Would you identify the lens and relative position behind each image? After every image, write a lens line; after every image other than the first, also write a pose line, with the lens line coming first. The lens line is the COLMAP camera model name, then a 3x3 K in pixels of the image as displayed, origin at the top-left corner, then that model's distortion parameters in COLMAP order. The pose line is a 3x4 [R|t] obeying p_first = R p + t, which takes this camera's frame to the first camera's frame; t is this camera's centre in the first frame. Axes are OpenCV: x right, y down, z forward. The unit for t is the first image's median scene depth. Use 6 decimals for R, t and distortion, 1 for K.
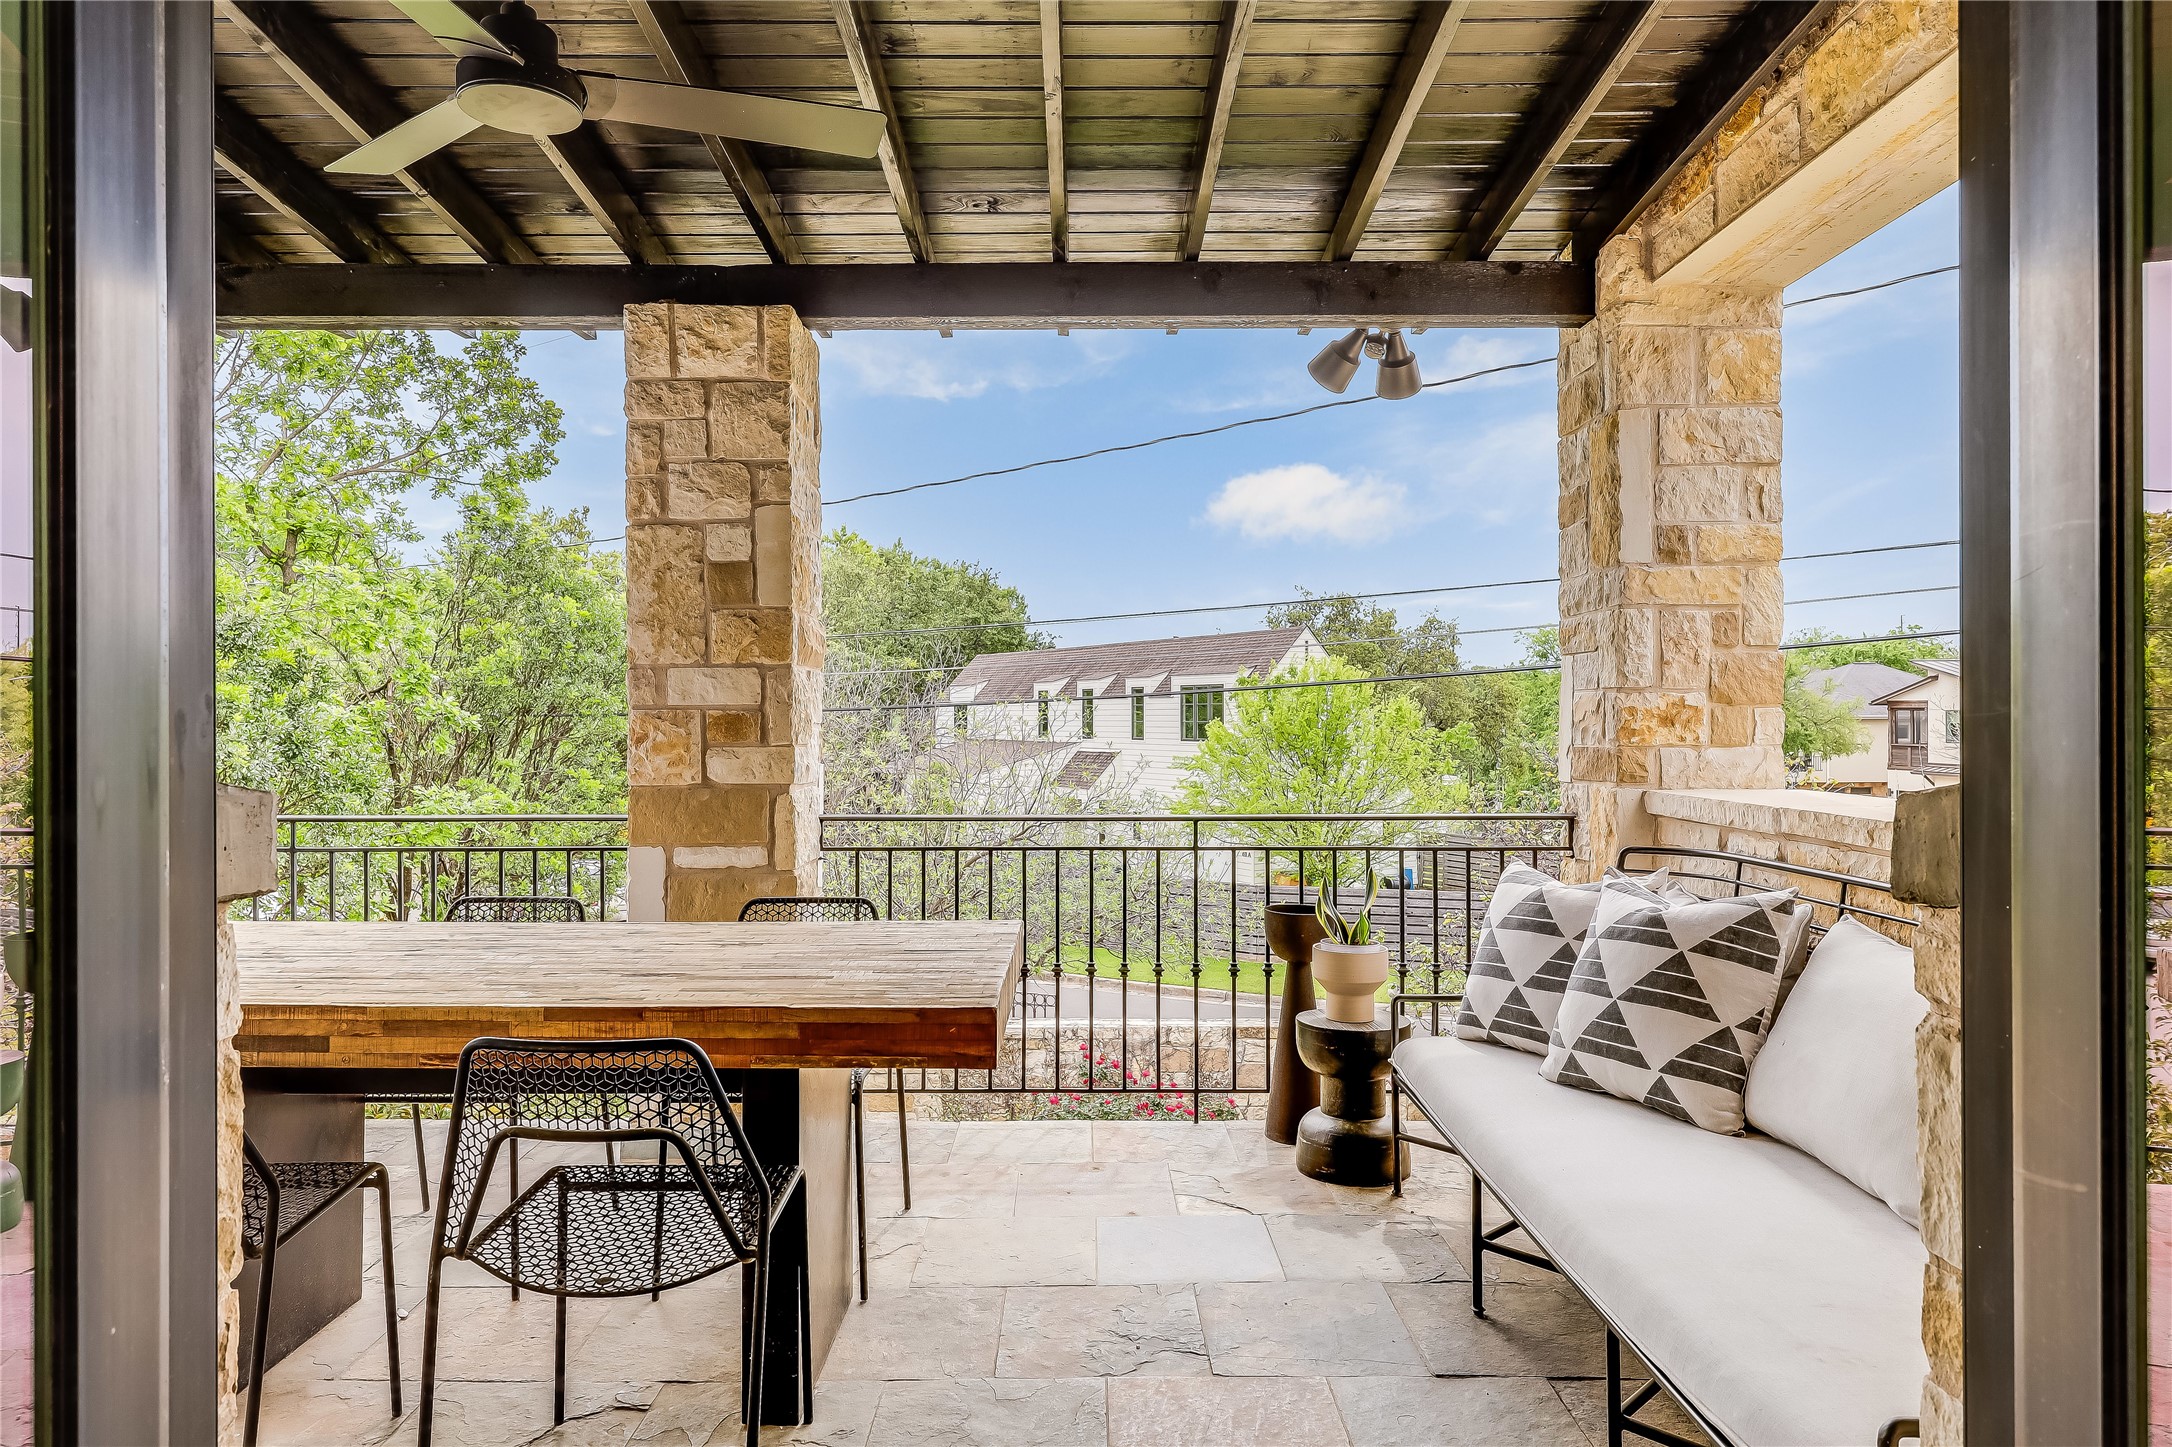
lens RADIAL K [[1266.1, 0, 1088.7], [0, 1266.1, 711.3], [0, 0, 1]] dist [-0.000631, 0.000257]
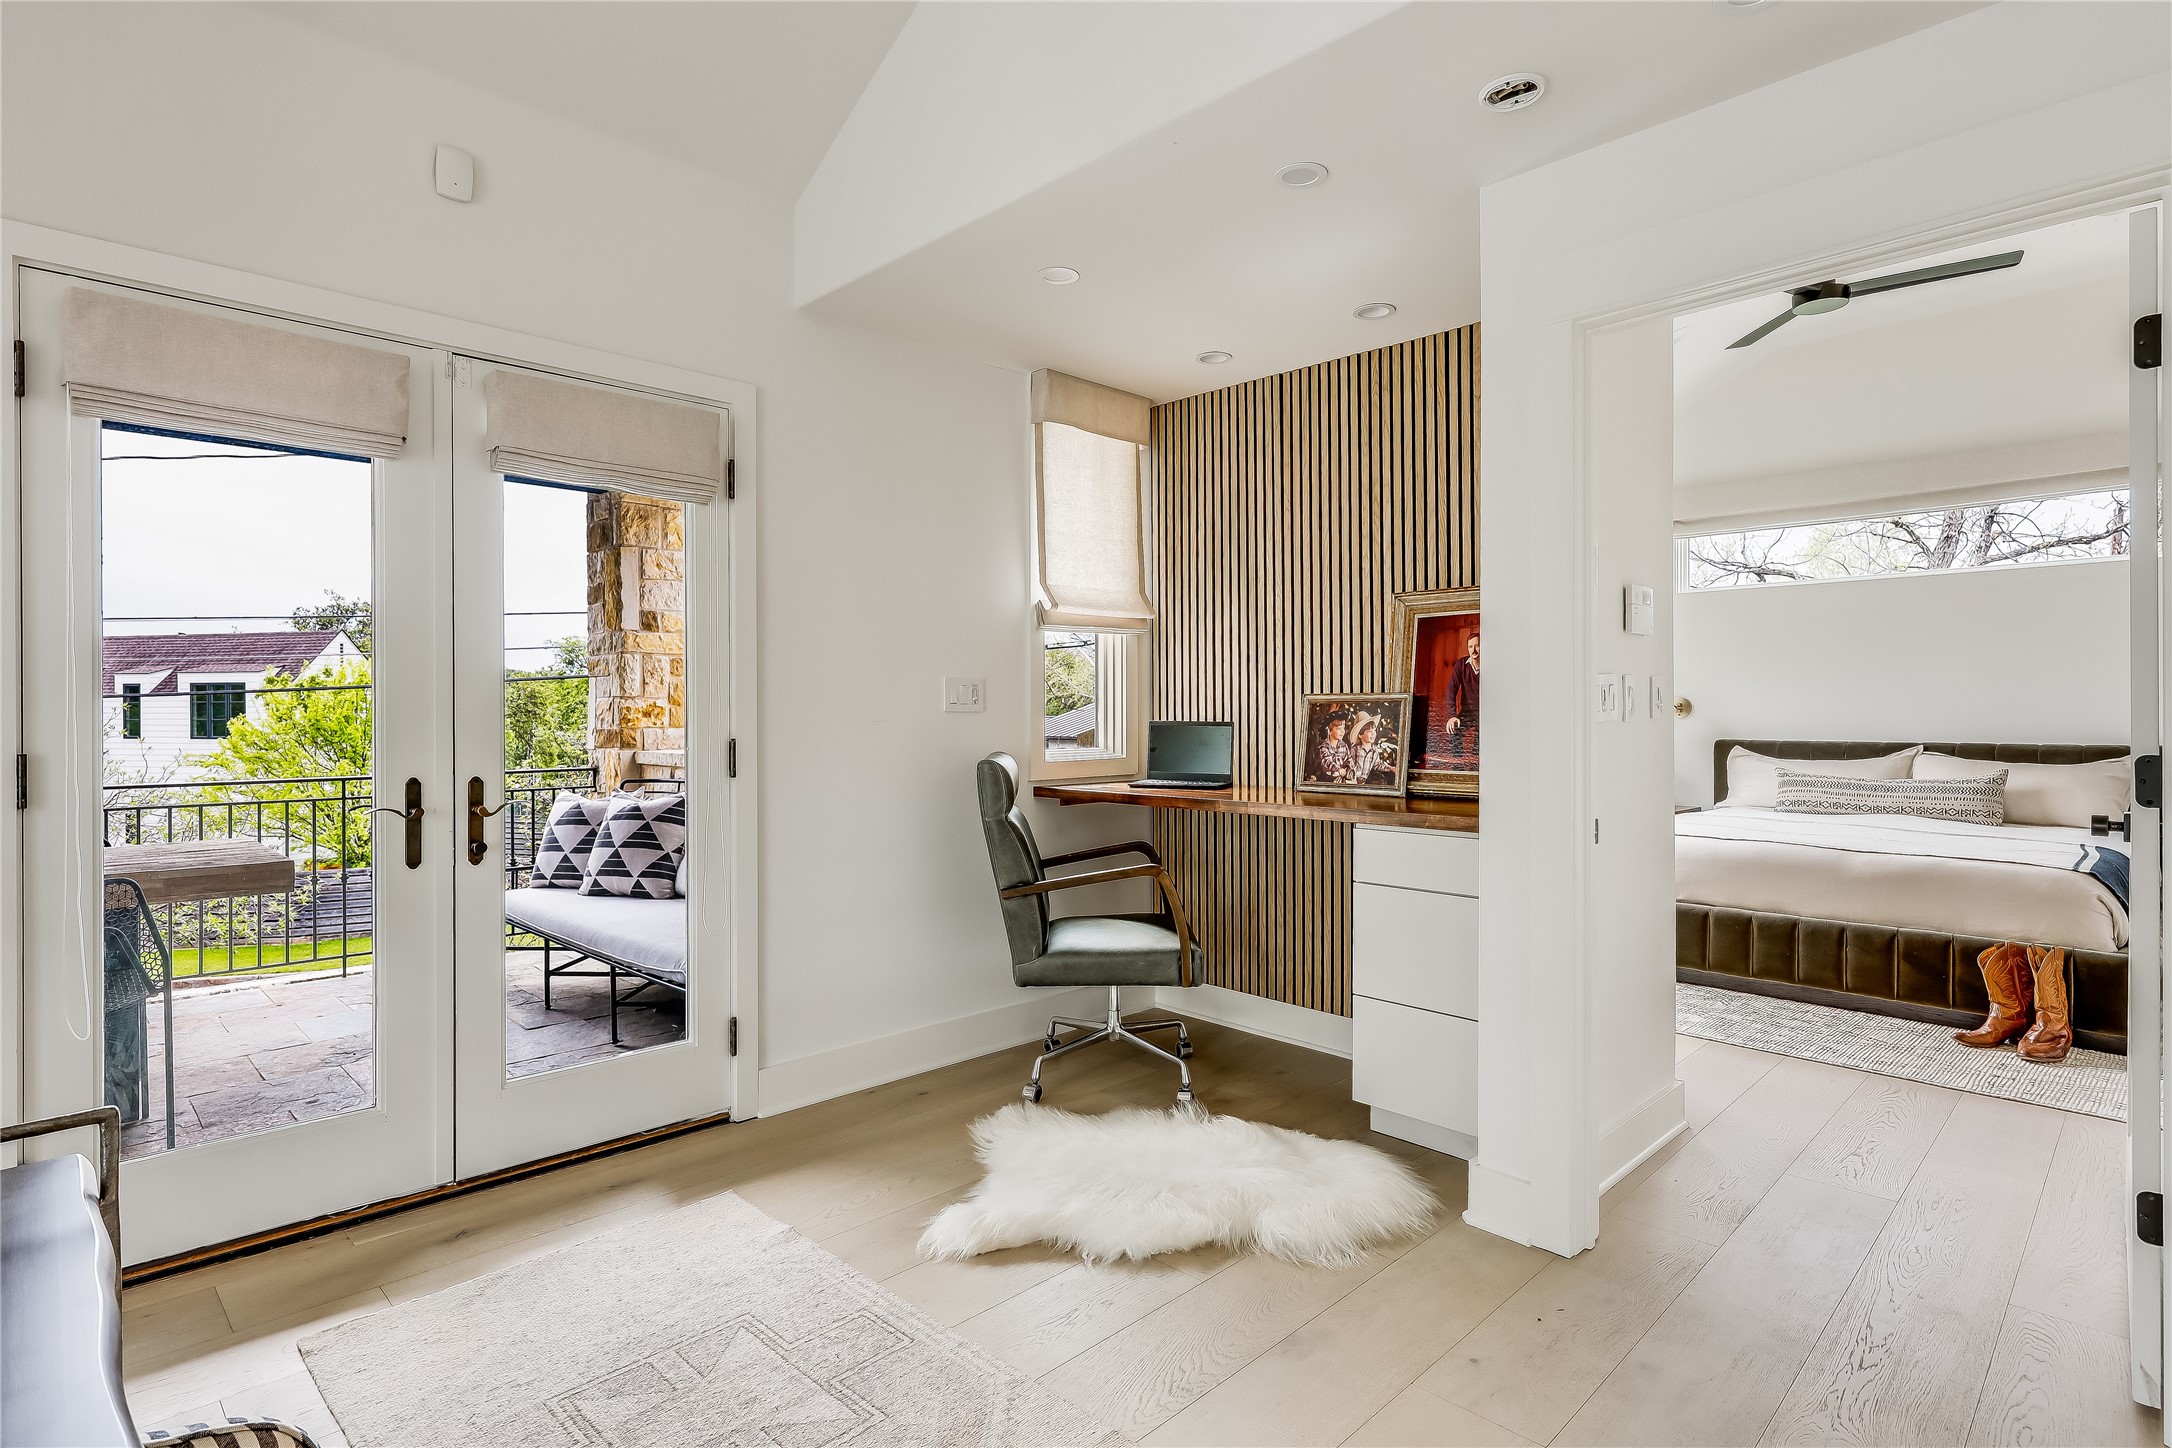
lens RADIAL K [[1107.0, 0, 1092.8], [0, 1107.0, 709.5], [0, 0, 1]] dist [0.003641, 0.000911]
pose [[0.705607, -0.000653, 0.708603, -0.245557], [0.000474, 1.000000, 0.000450, 0.000073], [-0.708603, 0.000018, 0.705607, -0.639788]]
